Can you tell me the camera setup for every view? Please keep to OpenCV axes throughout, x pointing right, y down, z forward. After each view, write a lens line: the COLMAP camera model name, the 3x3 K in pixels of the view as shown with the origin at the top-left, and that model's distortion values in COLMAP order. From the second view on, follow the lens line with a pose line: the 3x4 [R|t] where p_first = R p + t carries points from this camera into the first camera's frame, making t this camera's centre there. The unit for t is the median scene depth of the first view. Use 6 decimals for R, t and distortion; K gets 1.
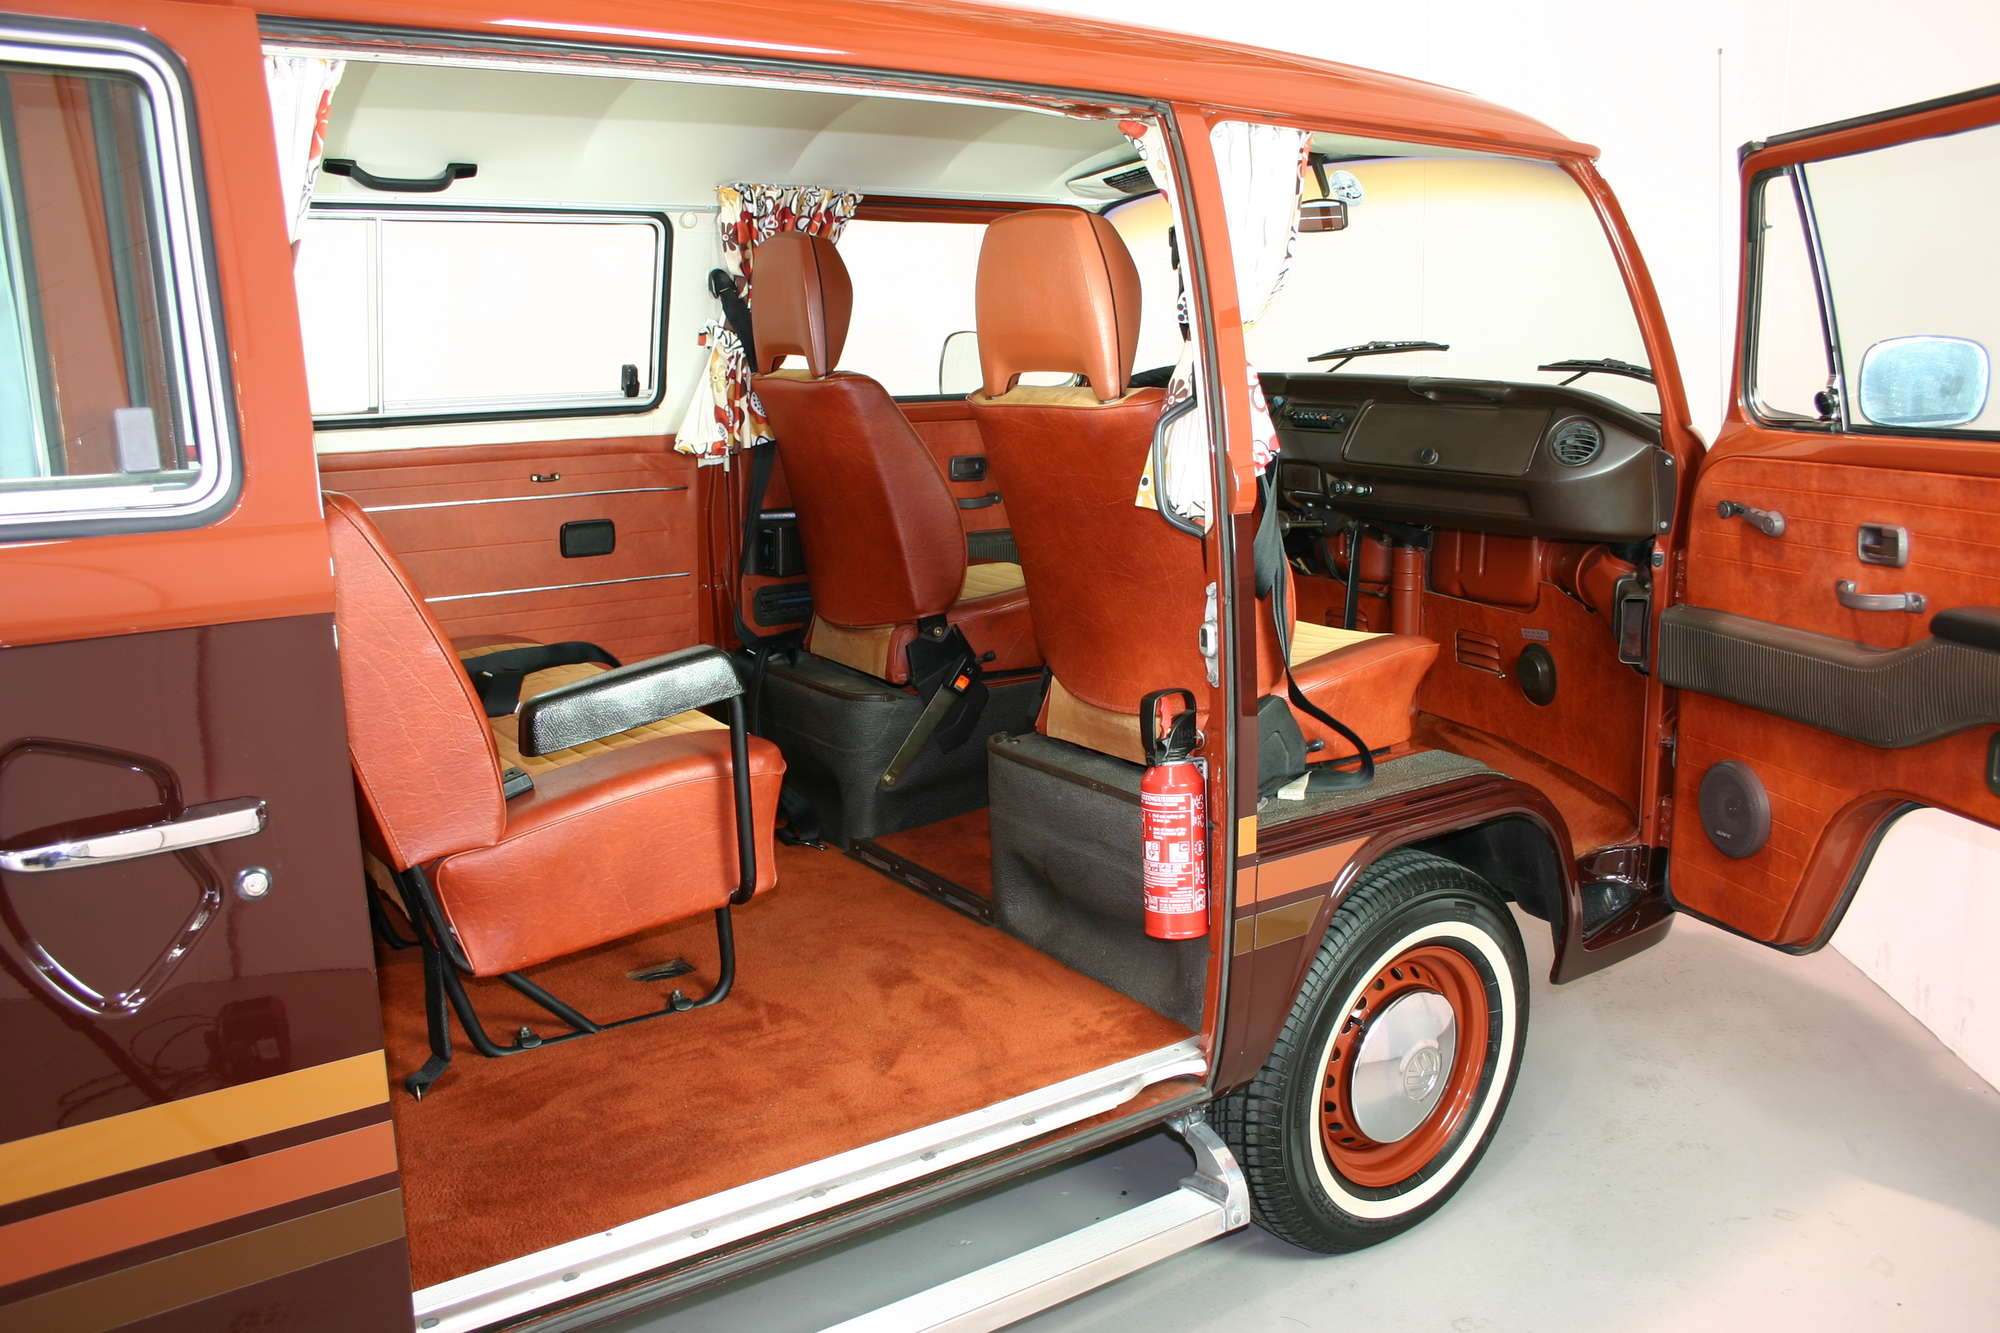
lens RADIAL K [[1582.5, 0, 1000.0], [0, 1582.5, 666.5], [0, 0, 1]] dist [-0.152436, 0.119843]
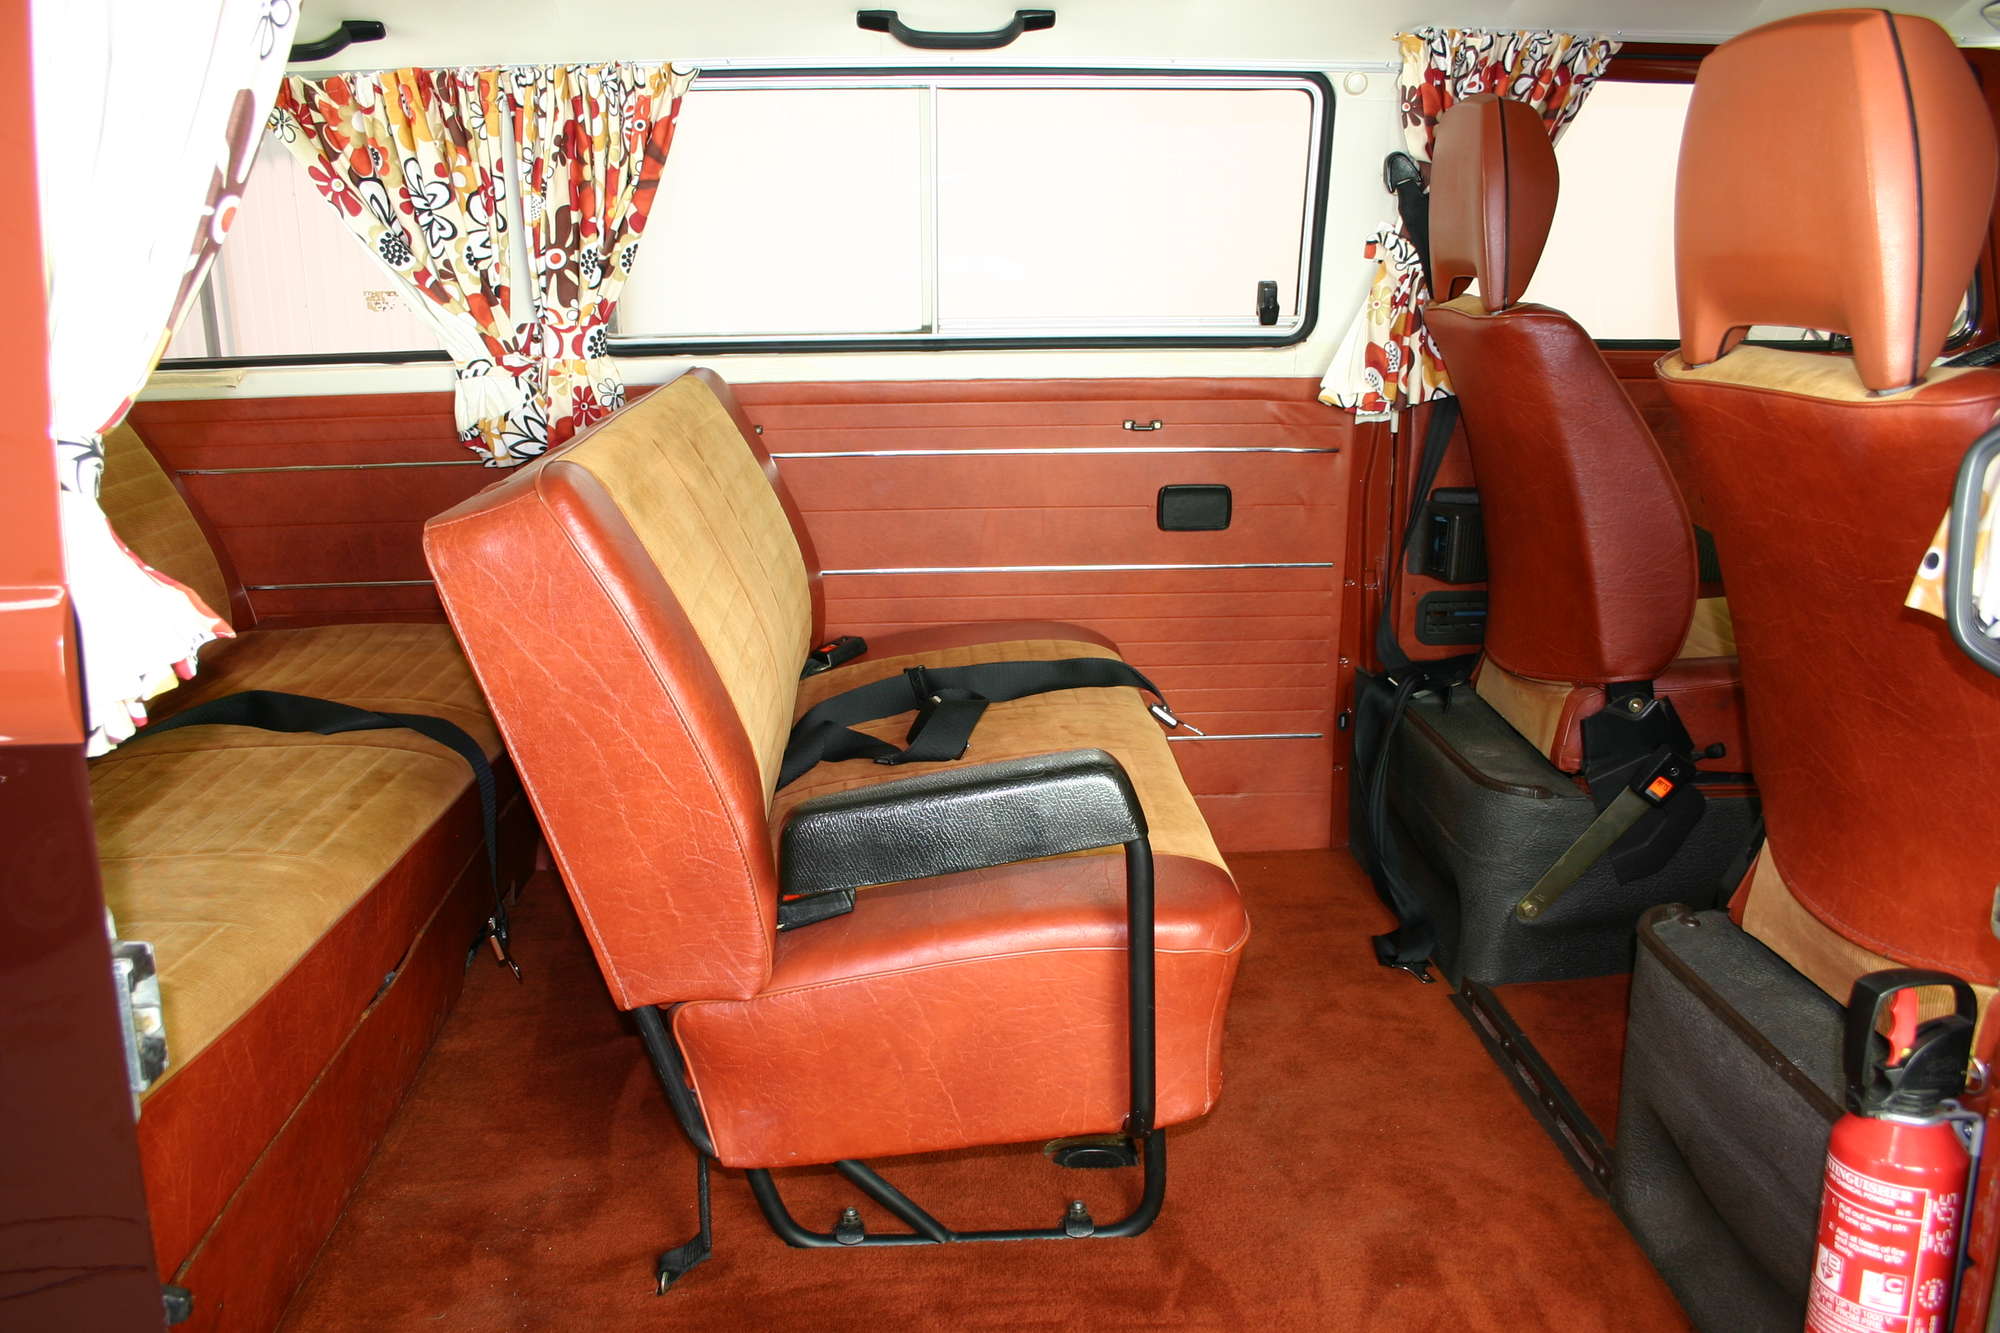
lens RADIAL K [[1582.5, 0, 1000.0], [0, 1582.5, 666.5], [0, 0, 1]] dist [-0.152436, 0.119843]
pose [[0.846960, 0.139414, -0.513052, 0.065722], [-0.108877, 0.990037, 0.089291, -0.066873], [0.520389, -0.019767, 0.853701, 0.306629]]
